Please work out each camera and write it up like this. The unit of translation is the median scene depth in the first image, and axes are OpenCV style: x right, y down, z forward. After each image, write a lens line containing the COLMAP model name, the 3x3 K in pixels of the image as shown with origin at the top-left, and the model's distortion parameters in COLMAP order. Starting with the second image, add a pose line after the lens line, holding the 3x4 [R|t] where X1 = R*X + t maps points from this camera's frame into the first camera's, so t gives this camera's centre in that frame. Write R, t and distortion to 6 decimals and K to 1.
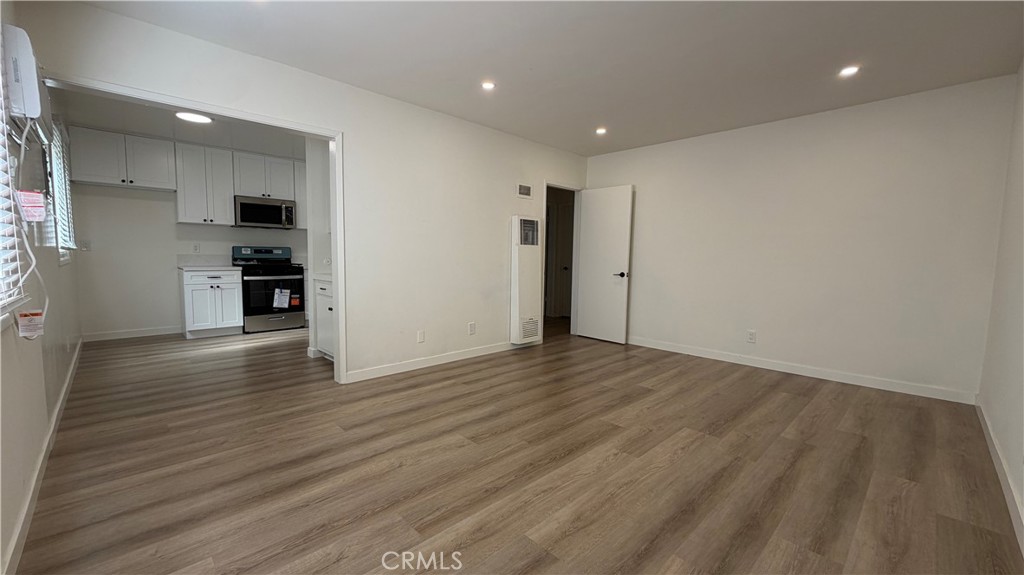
lens RADIAL K [[408.1, 0, 511.3], [0, 408.1, 288.4], [0, 0, 1]] dist [0.003408, -0.000074]
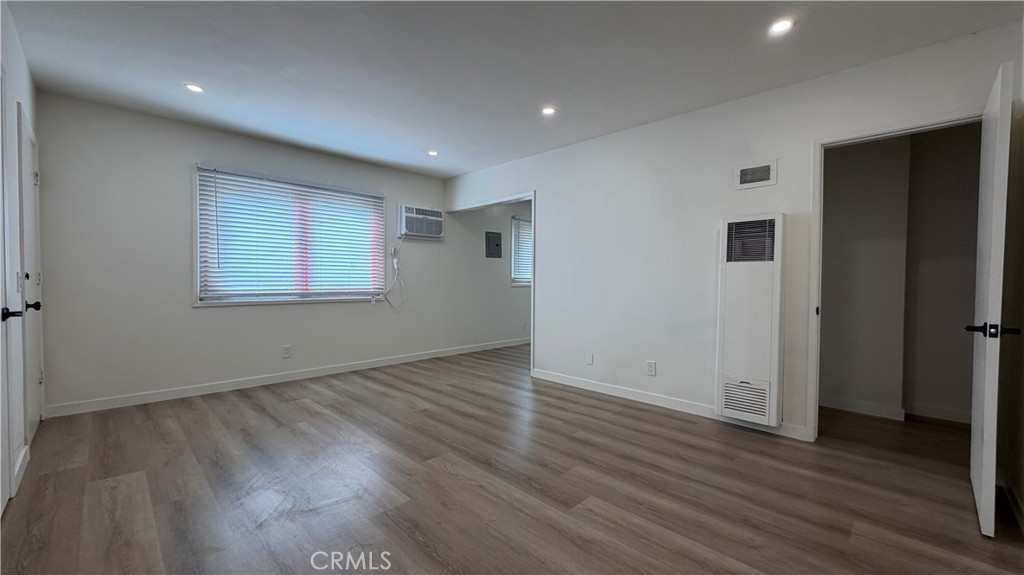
lens RADIAL K [[408.1, 0, 511.1], [0, 408.1, 290.5], [0, 0, 1]] dist [0.003408, -0.000074]
pose [[0.015052, 0.009986, -0.999837, 1.245608], [-0.088354, 0.996052, 0.008618, -0.068432], [0.995975, 0.088210, 0.015875, 1.204629]]
